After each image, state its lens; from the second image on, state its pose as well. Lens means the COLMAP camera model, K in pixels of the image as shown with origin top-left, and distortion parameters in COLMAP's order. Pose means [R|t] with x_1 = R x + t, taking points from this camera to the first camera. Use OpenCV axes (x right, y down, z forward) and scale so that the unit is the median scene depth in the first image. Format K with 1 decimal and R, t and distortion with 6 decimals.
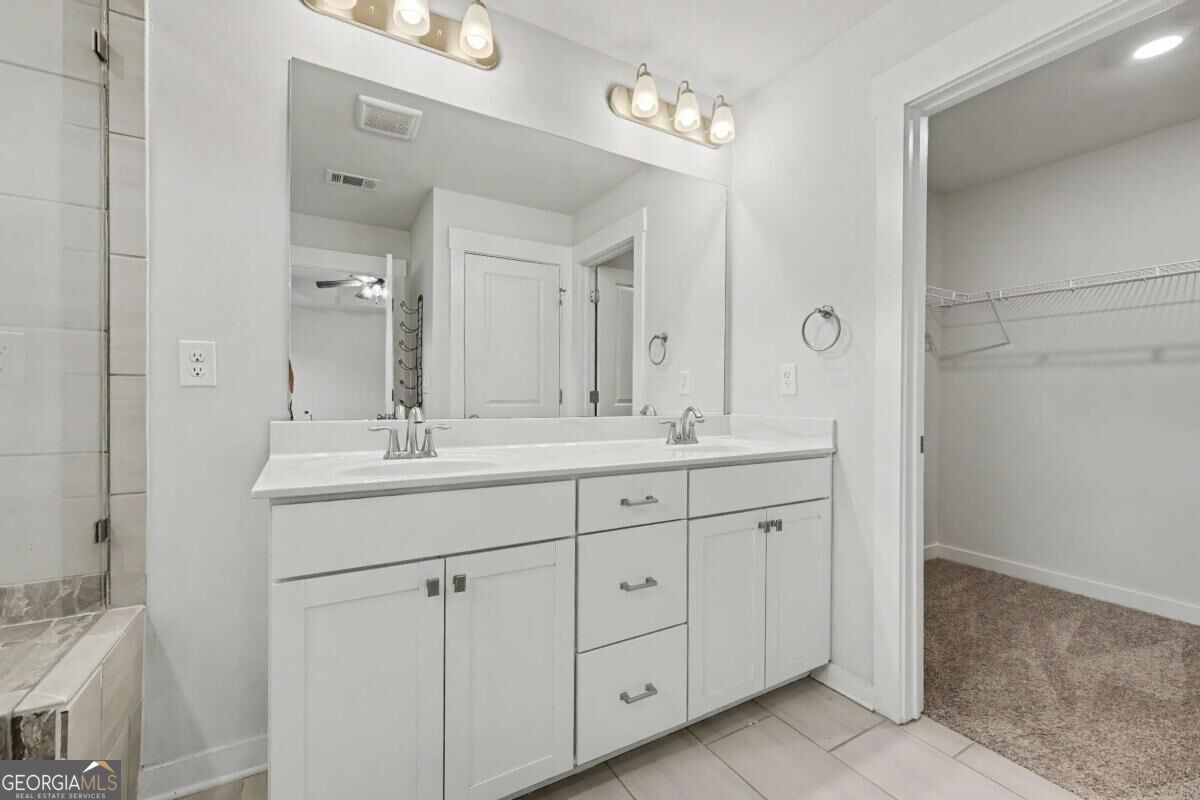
lens RADIAL K [[492.5, 0, 597.8], [0, 492.5, 397.8], [0, 0, 1]] dist [-0.000367, -0.000180]
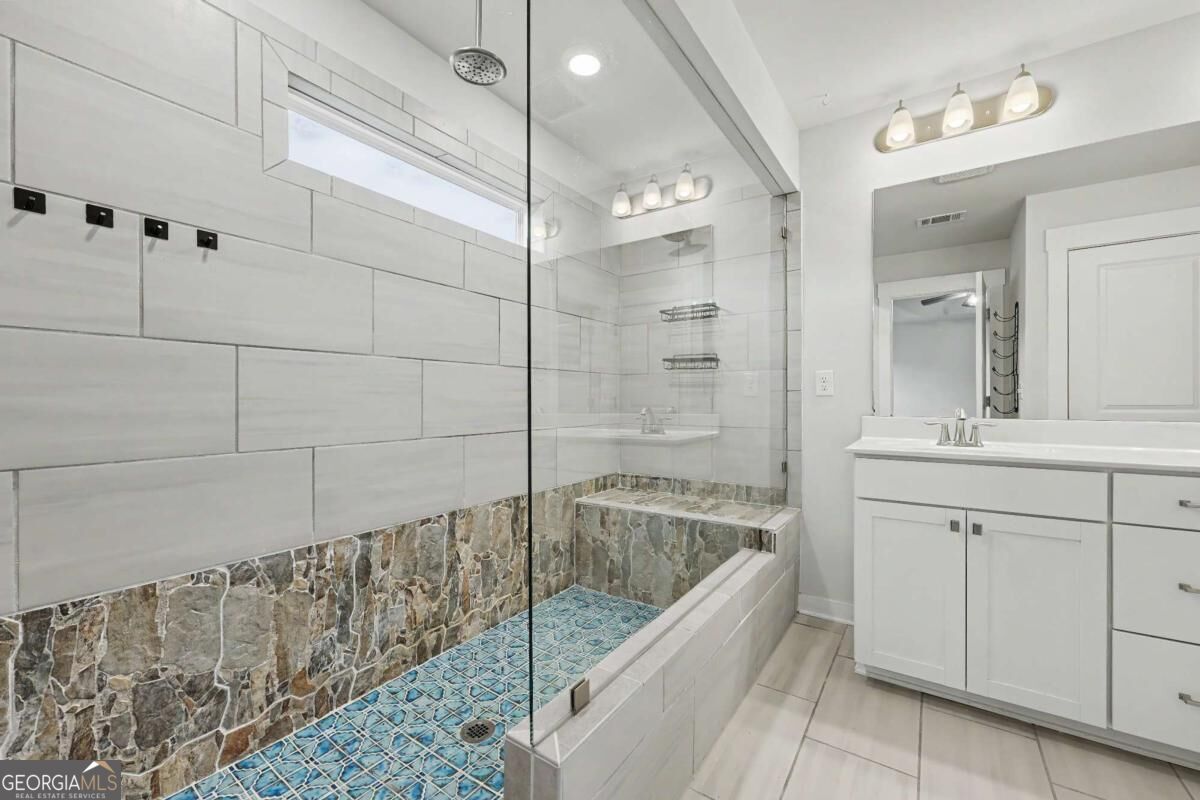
lens RADIAL K [[492.5, 0, 593.5], [0, 492.5, 402.9], [0, 0, 1]] dist [-0.000367, -0.000180]
pose [[0.419844, -0.004790, -0.907584, 0.482593], [-0.000910, 0.999983, -0.005699, 0.014569], [0.907596, 0.003219, 0.419832, -0.540076]]
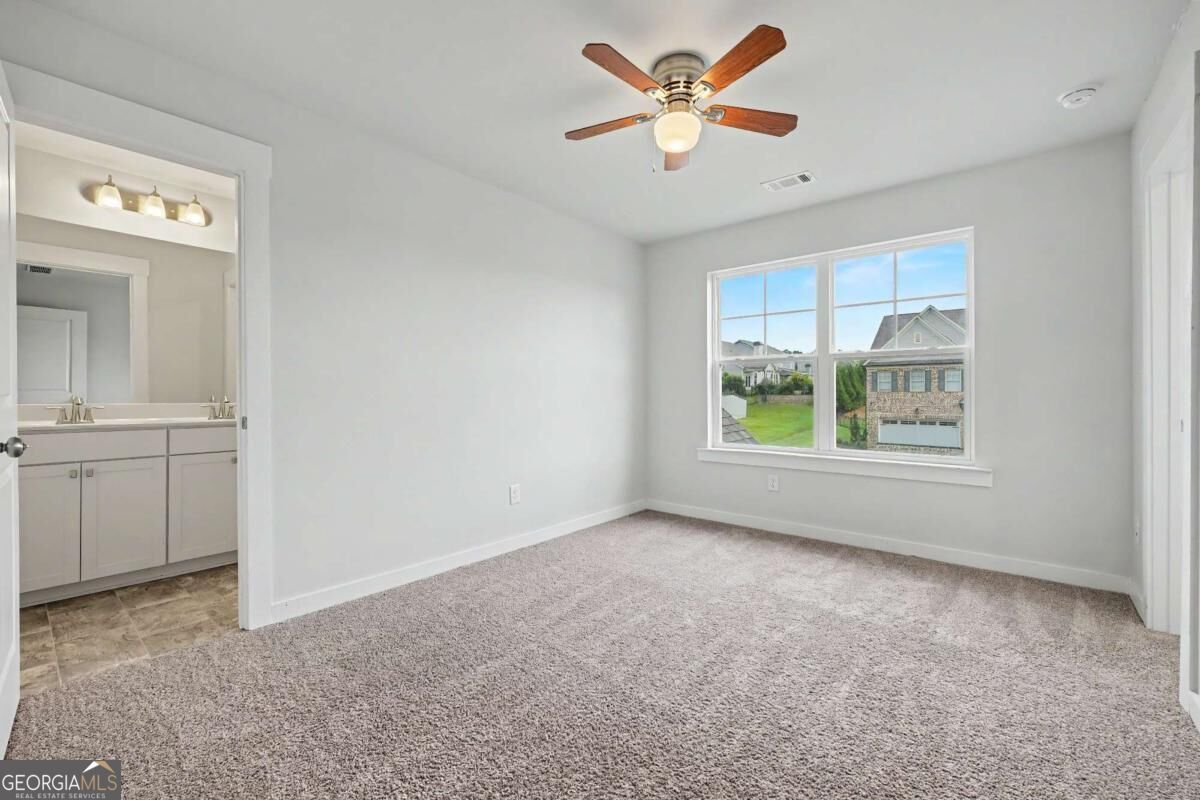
lens RADIAL K [[492.5, 0, 593.4], [0, 492.5, 393.8], [0, 0, 1]] dist [-0.000367, -0.000180]
pose [[0.951294, -0.009226, 0.308146, 1.066288], [0.009180, 0.999957, 0.001598, 0.025976], [-0.308147, 0.001309, 0.951338, -1.617825]]
